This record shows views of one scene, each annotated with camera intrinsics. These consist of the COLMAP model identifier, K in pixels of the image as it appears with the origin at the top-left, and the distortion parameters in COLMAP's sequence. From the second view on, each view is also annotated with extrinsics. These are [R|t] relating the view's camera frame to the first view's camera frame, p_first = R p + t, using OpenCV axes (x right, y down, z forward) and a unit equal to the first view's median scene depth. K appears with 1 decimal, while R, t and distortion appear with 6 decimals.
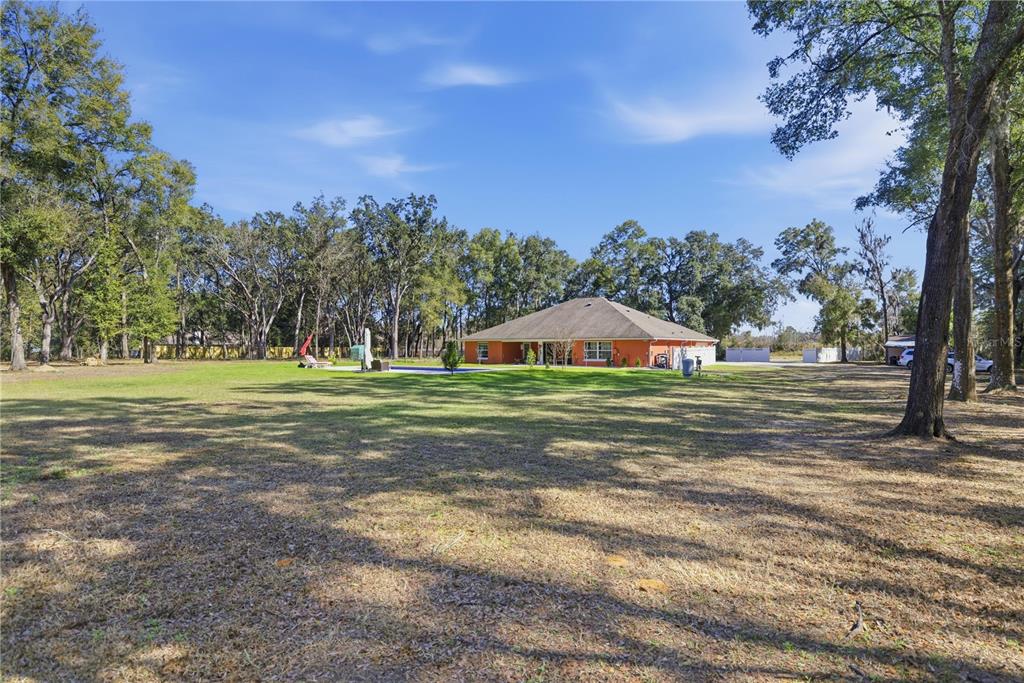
lens RADIAL K [[557.4, 0, 512.0], [0, 557.4, 341.5], [0, 0, 1]] dist [-0.000663, -0.000061]
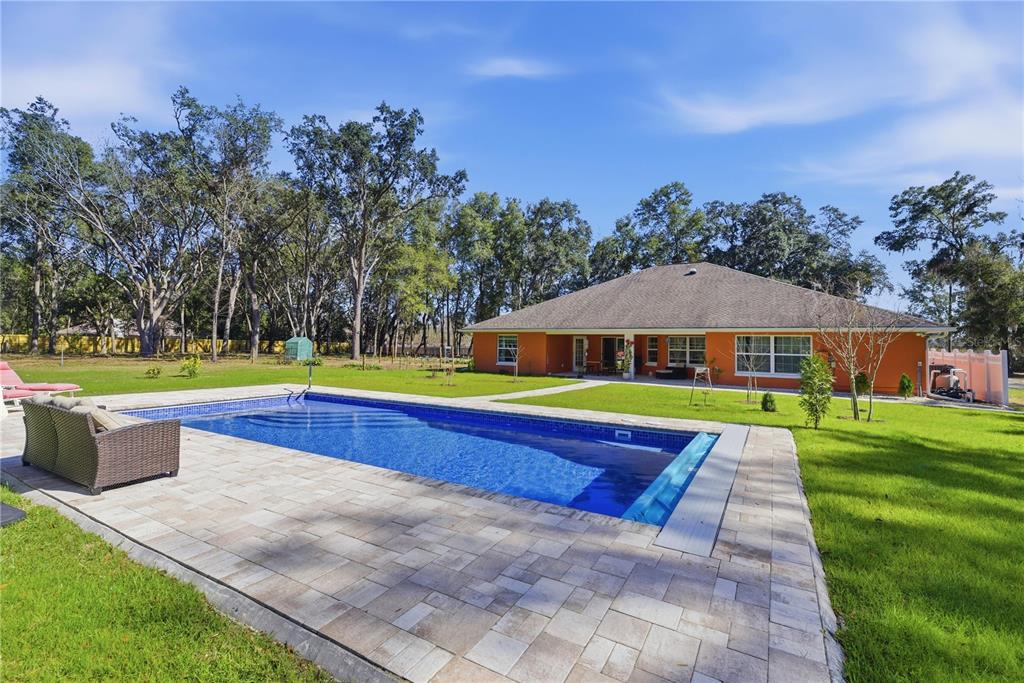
lens RADIAL K [[423.3, 0, 511.1], [0, 423.3, 345.5], [0, 0, 1]] dist [0.000074, -0.000092]
pose [[0.994727, 0.015123, 0.101442, -0.070716], [-0.016720, 0.999749, 0.014912, 0.004634], [-0.101191, -0.016529, 0.994730, 0.440646]]
